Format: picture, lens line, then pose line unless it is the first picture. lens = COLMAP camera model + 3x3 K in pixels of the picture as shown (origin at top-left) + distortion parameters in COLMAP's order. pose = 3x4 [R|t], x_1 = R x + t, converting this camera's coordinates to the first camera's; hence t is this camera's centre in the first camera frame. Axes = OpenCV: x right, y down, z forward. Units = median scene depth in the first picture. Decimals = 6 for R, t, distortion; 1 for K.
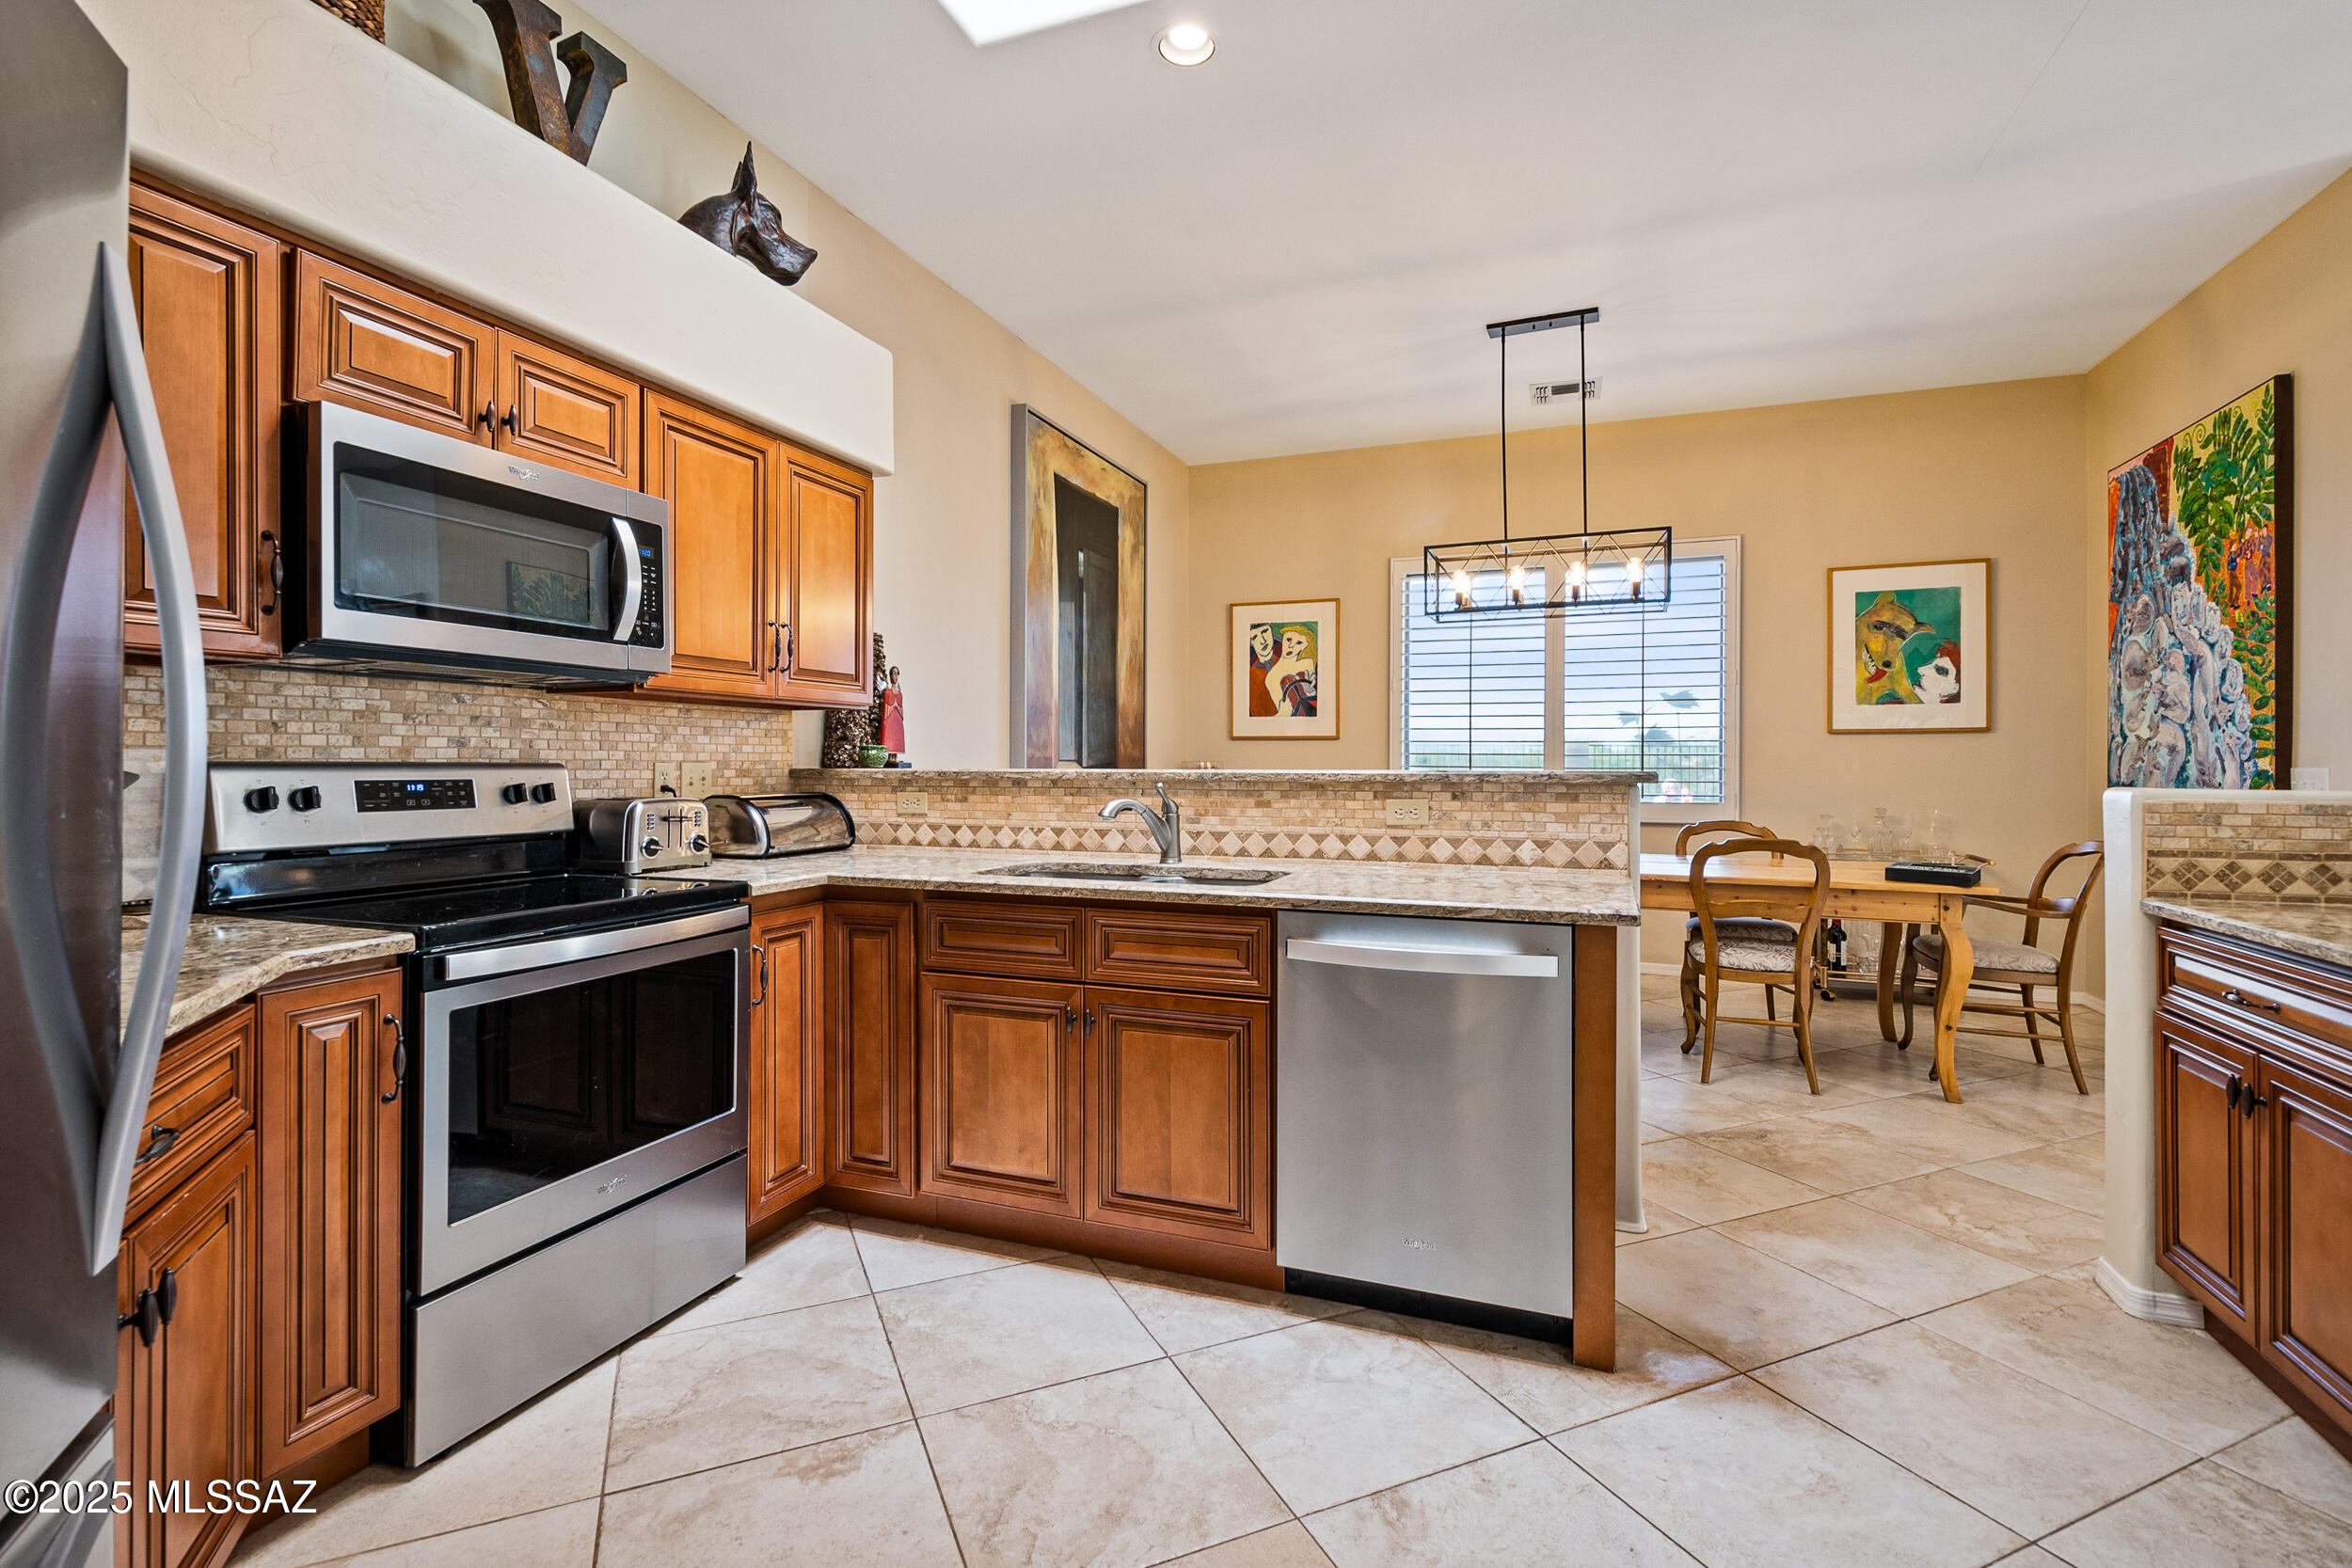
lens RADIAL K [[1061.6, 0, 1160.4], [0, 1061.6, 764.9], [0, 0, 1]] dist [0.002922, -0.003319]
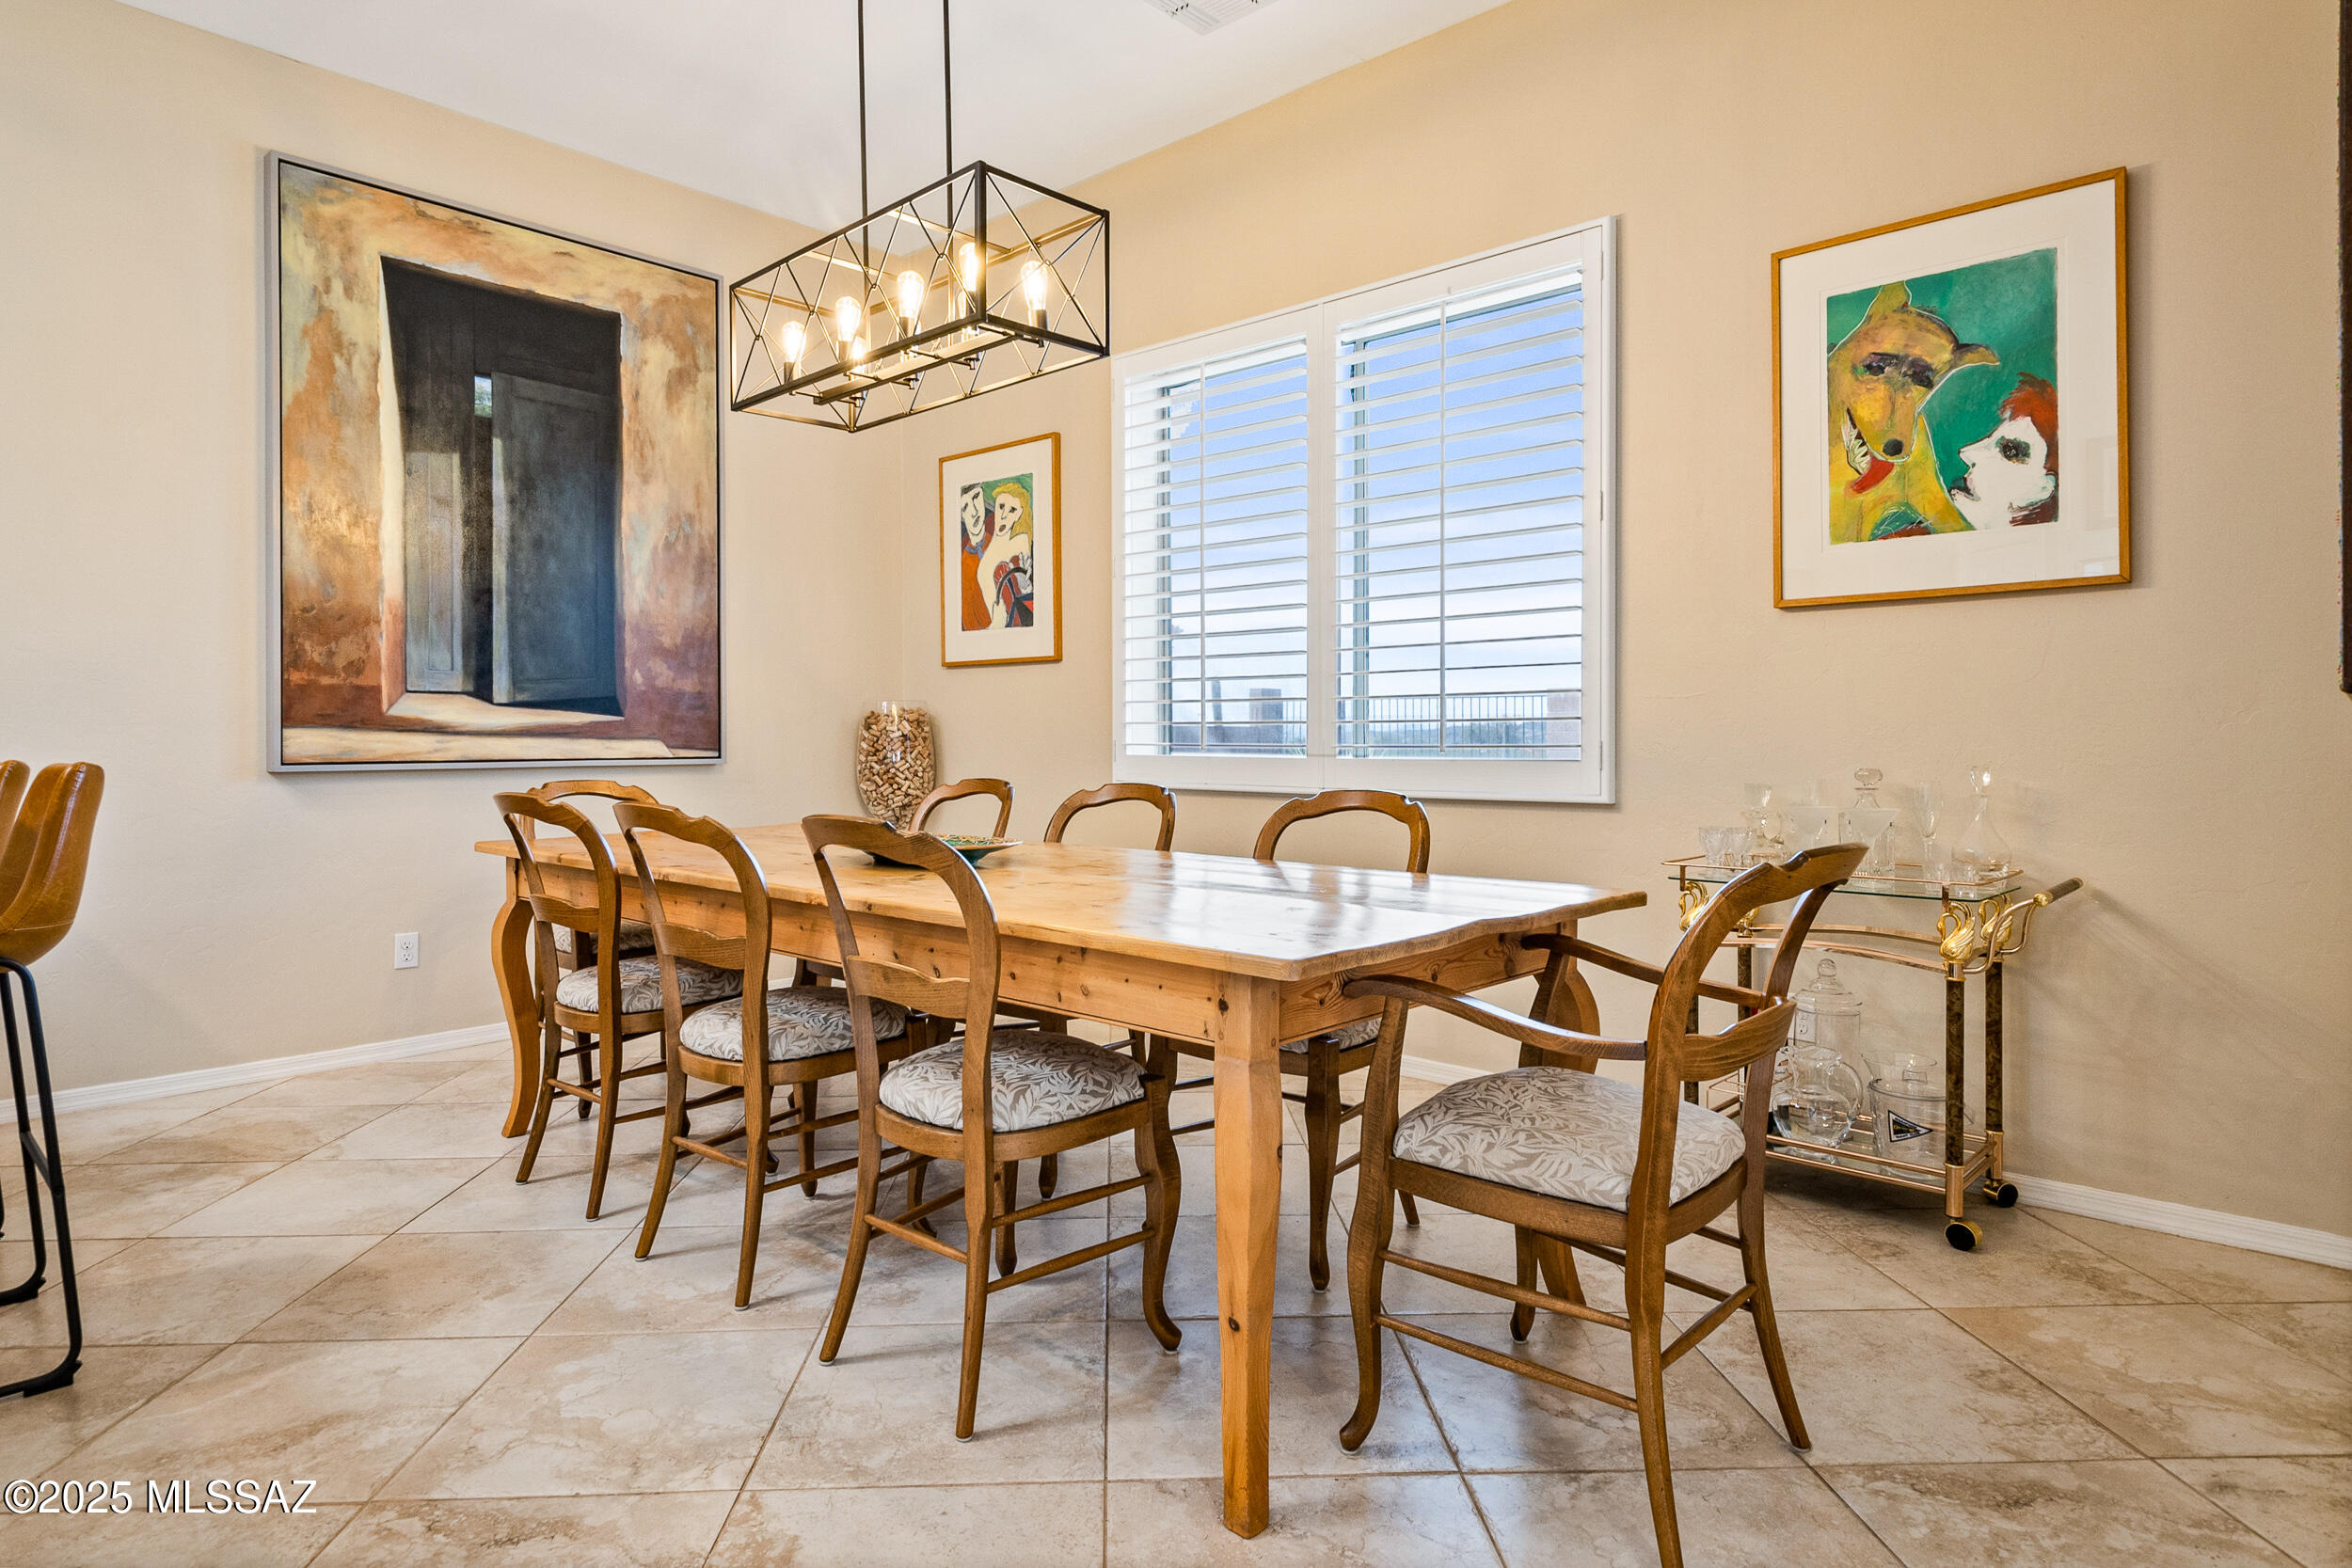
lens RADIAL K [[1297.8, 0, 1169.6], [0, 1297.8, 752.9], [0, 0, 1]] dist [0.001072, -0.001829]
pose [[0.935604, -0.001840, -0.353047, 1.035082], [0.005170, 0.999951, 0.008489, 0.048152], [0.353014, -0.009768, 0.935567, 0.664001]]
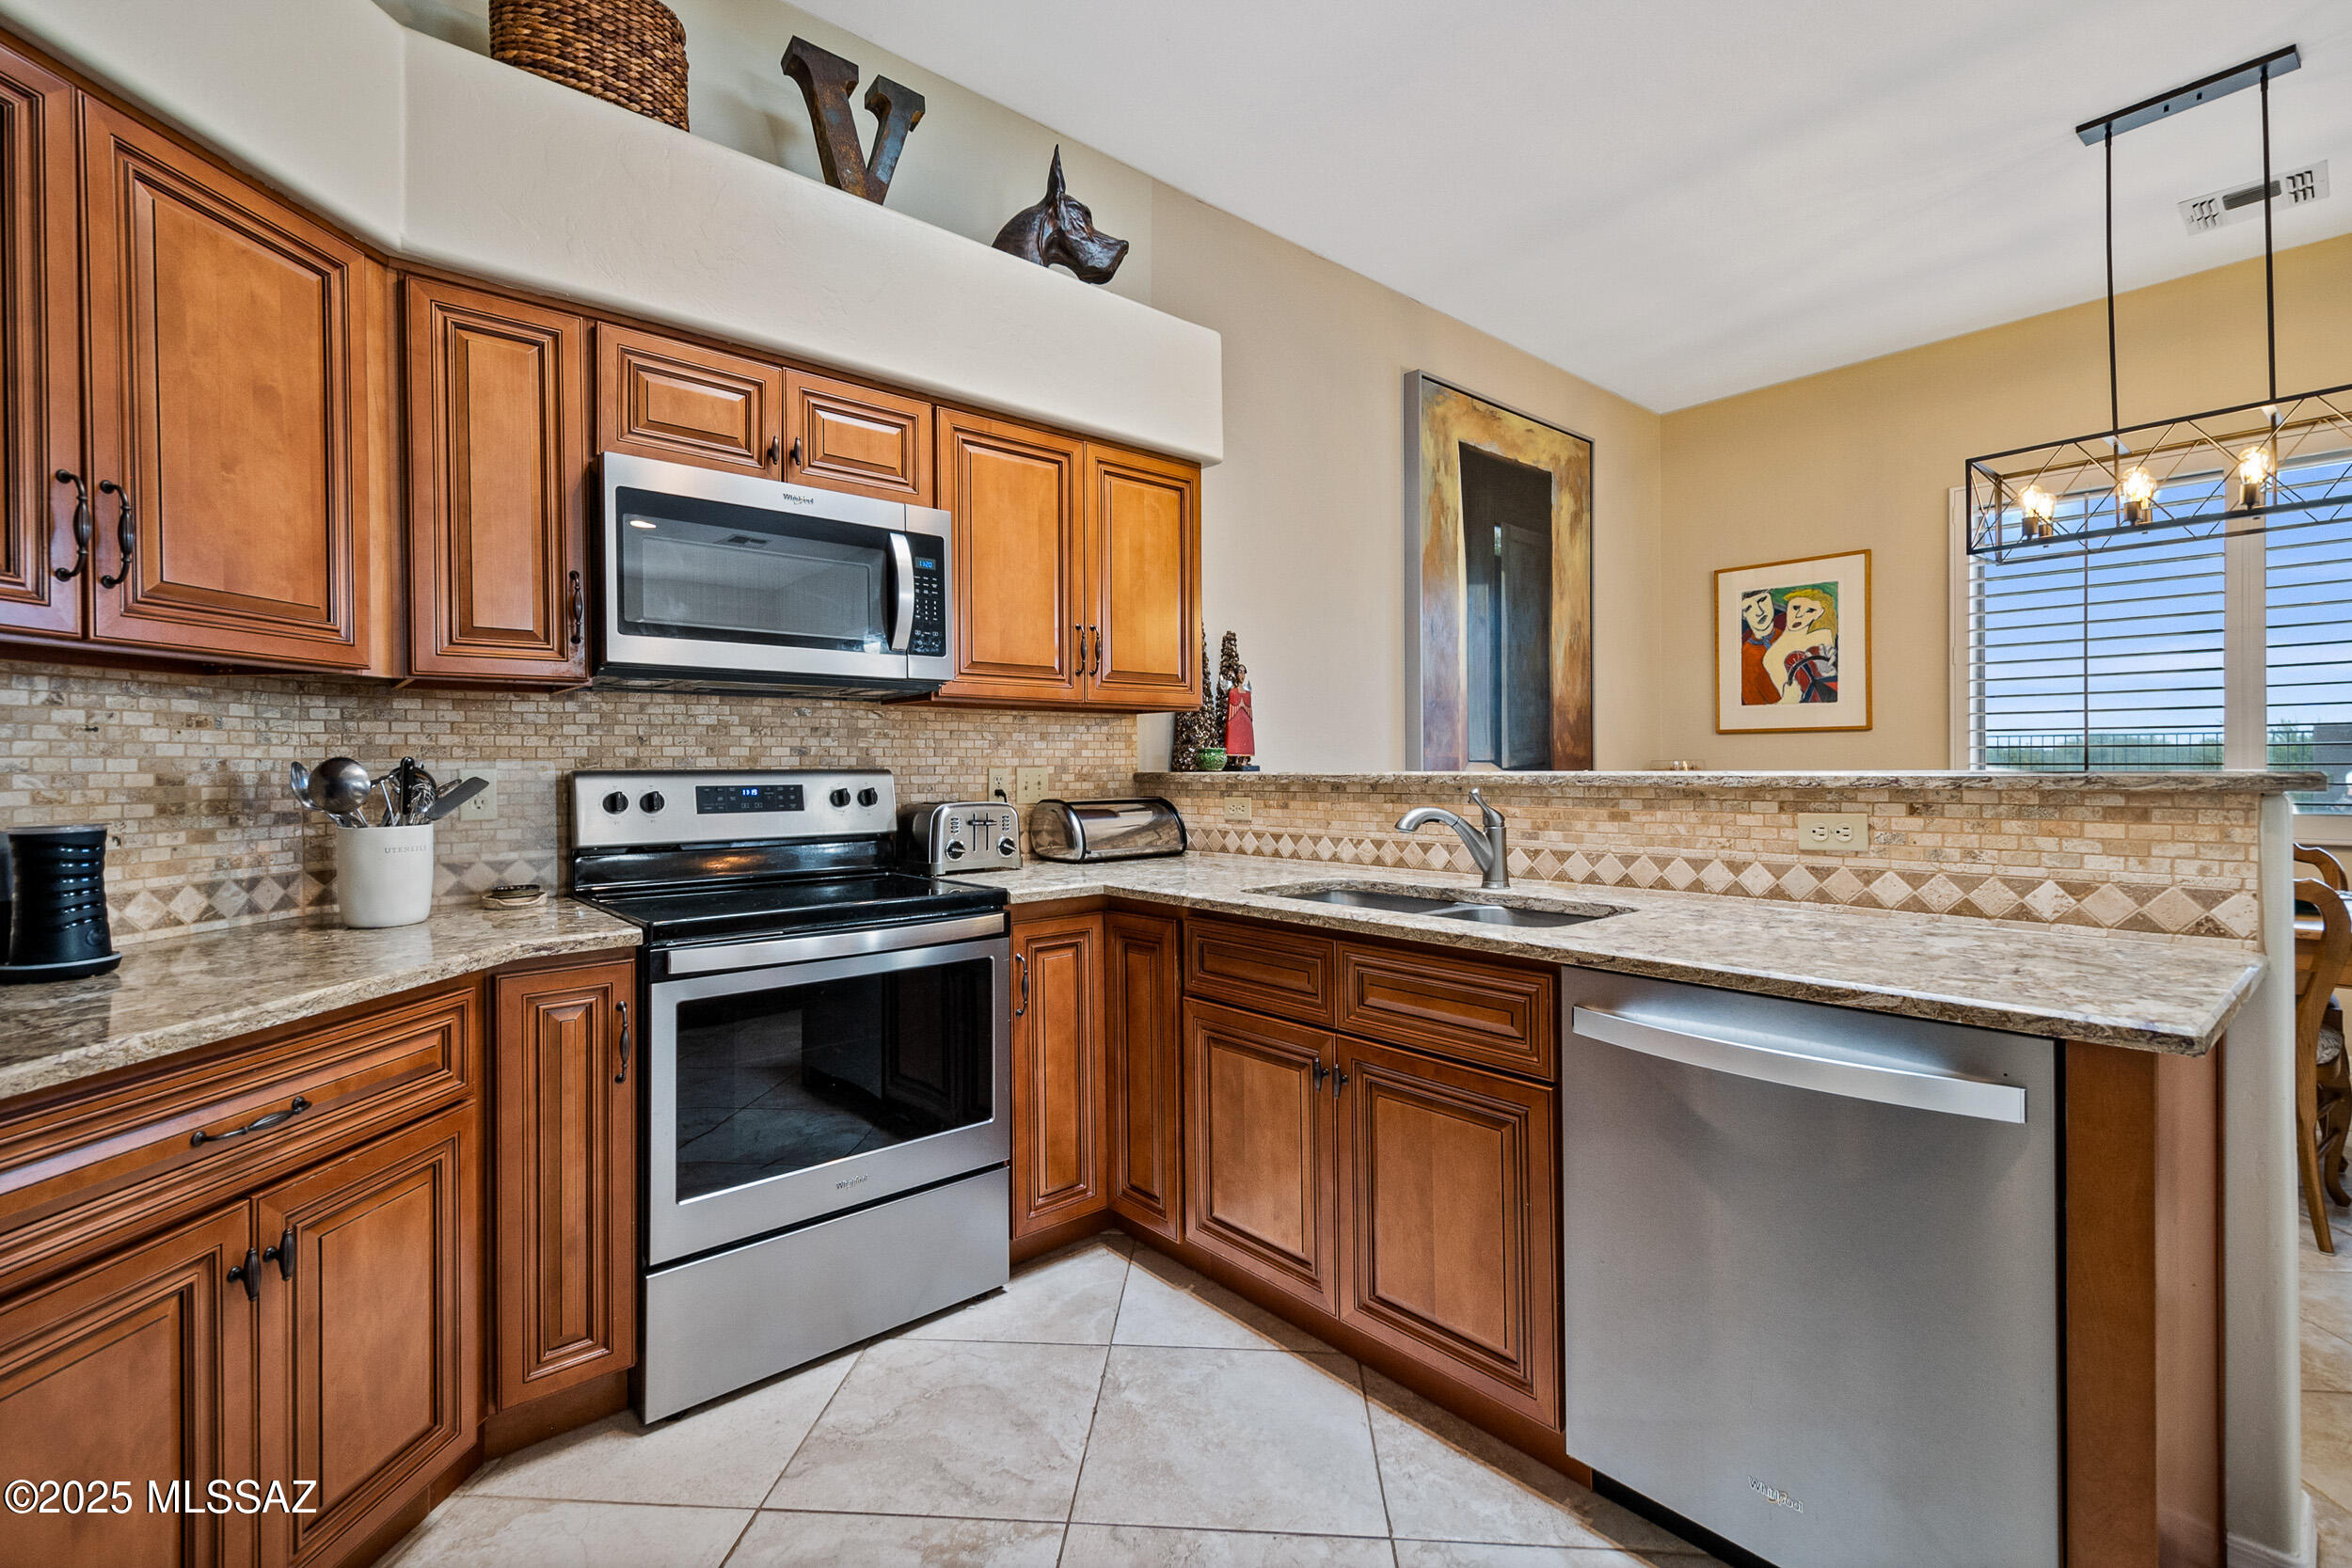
lens RADIAL K [[1032.7, 0, 1166.8], [0, 1032.7, 765.9], [0, 0, 1]] dist [0.012814, -0.003080]
pose [[0.882378, -0.008316, -0.470468, 0.147308], [0.008179, 0.999964, -0.002335, -0.000309], [0.470470, -0.001788, 0.882414, 0.174110]]
